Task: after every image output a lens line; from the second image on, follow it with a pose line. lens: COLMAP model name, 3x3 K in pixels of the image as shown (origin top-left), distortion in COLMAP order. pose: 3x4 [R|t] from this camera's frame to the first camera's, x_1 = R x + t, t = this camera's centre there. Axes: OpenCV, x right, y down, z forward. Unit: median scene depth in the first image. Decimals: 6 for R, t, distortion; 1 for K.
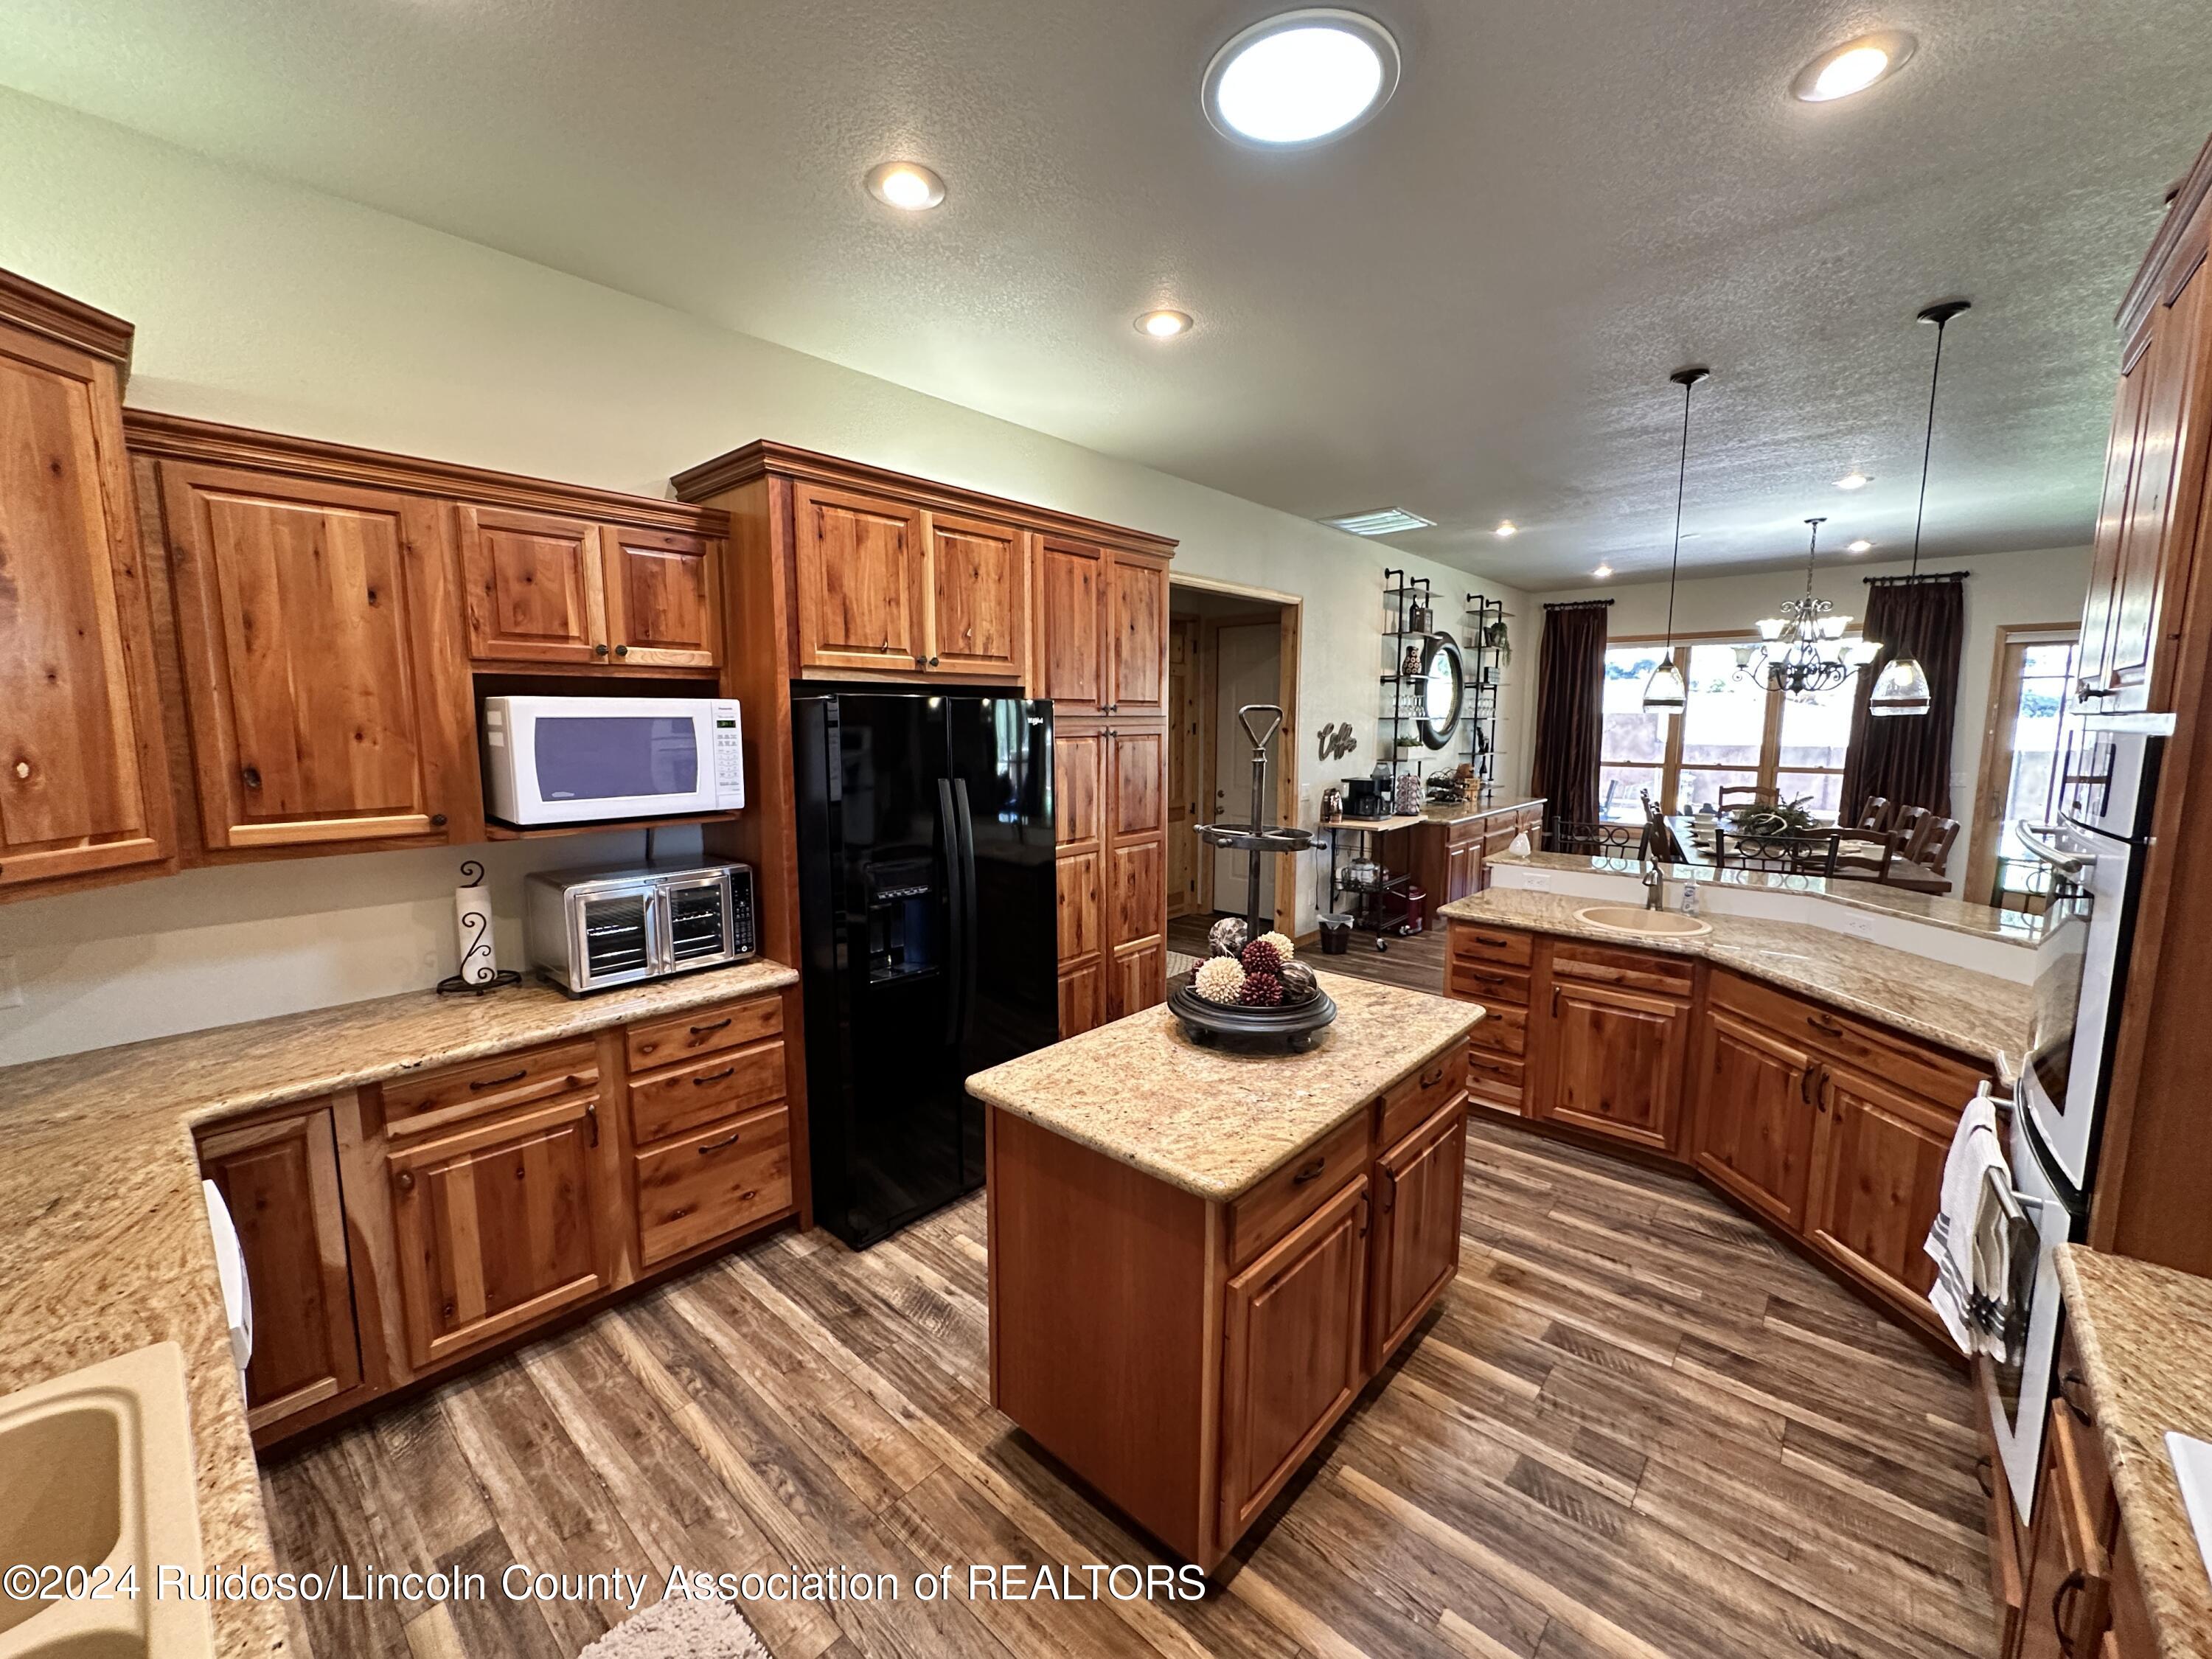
lens RADIAL K [[884.9, 0, 1108.4], [0, 884.9, 836.0], [0, 0, 1]] dist [-0.003584, 0.000387]
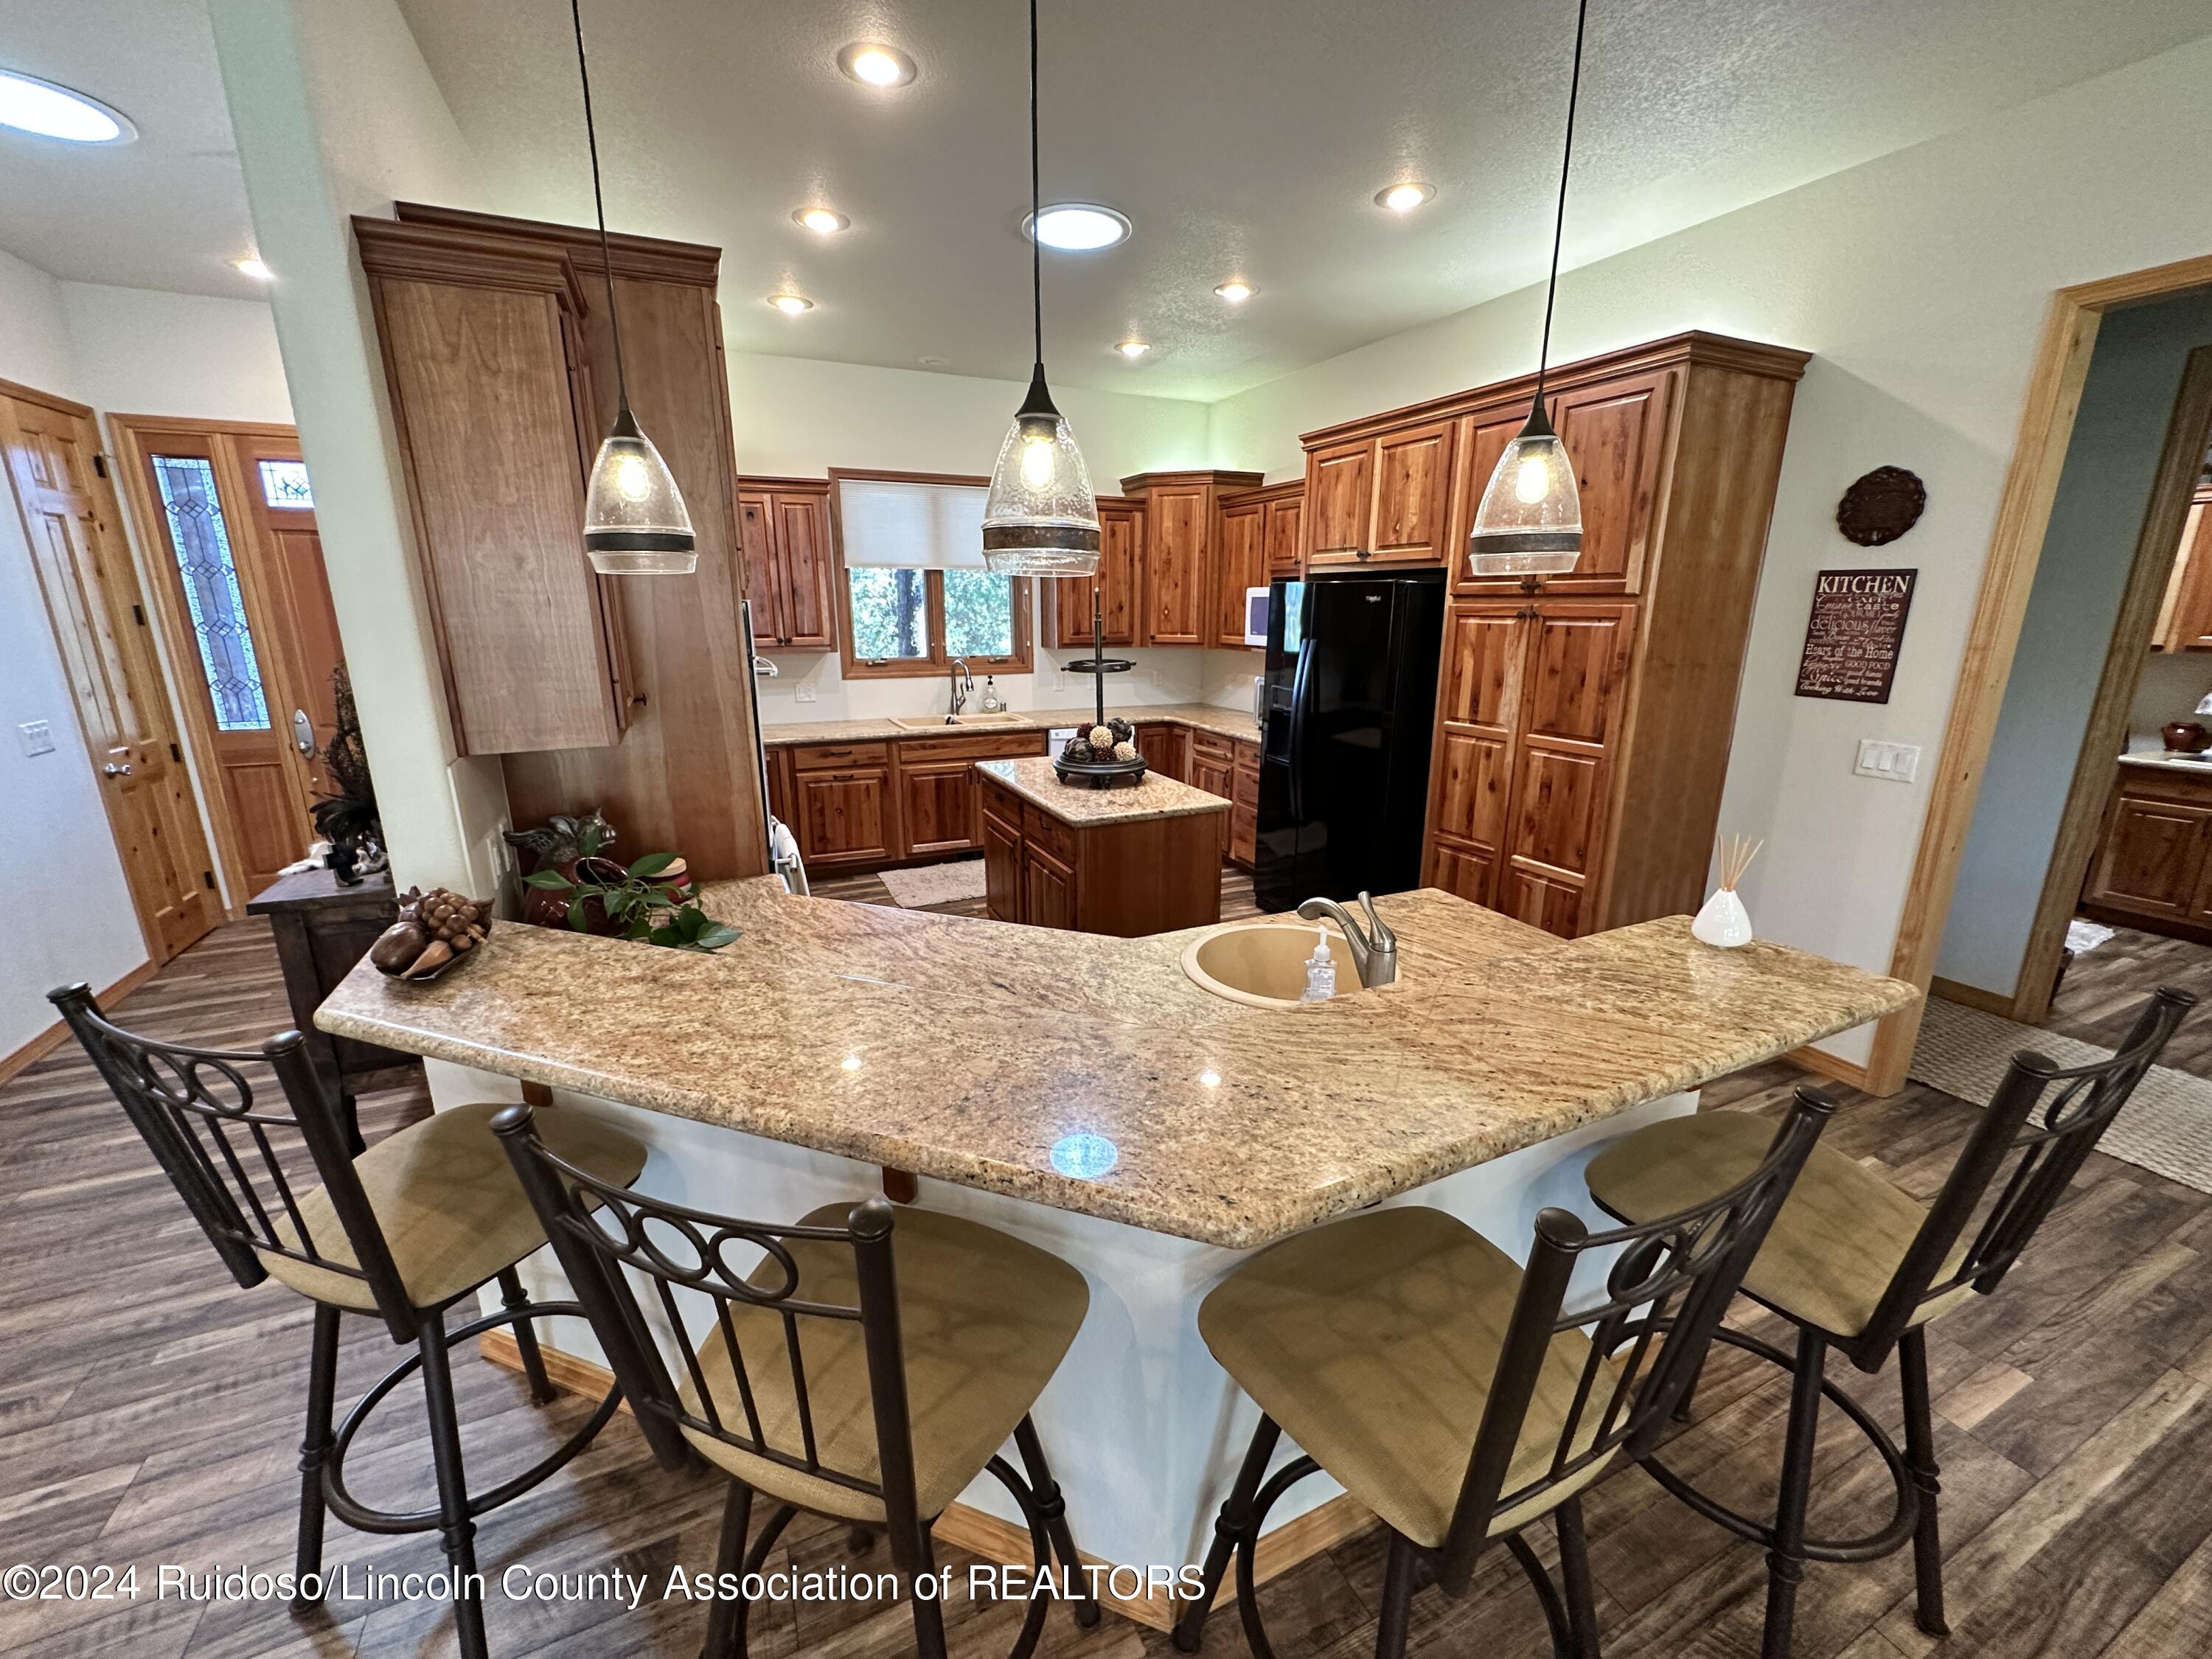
lens RADIAL K [[884.9, 0, 1107.7], [0, 884.9, 822.1], [0, 0, 1]] dist [-0.003584, 0.000387]
pose [[-0.396021, 0.226225, -0.889938, 1.404653], [-0.119503, 0.948236, 0.294223, -0.177703], [0.910432, 0.222869, -0.348487, 1.343498]]
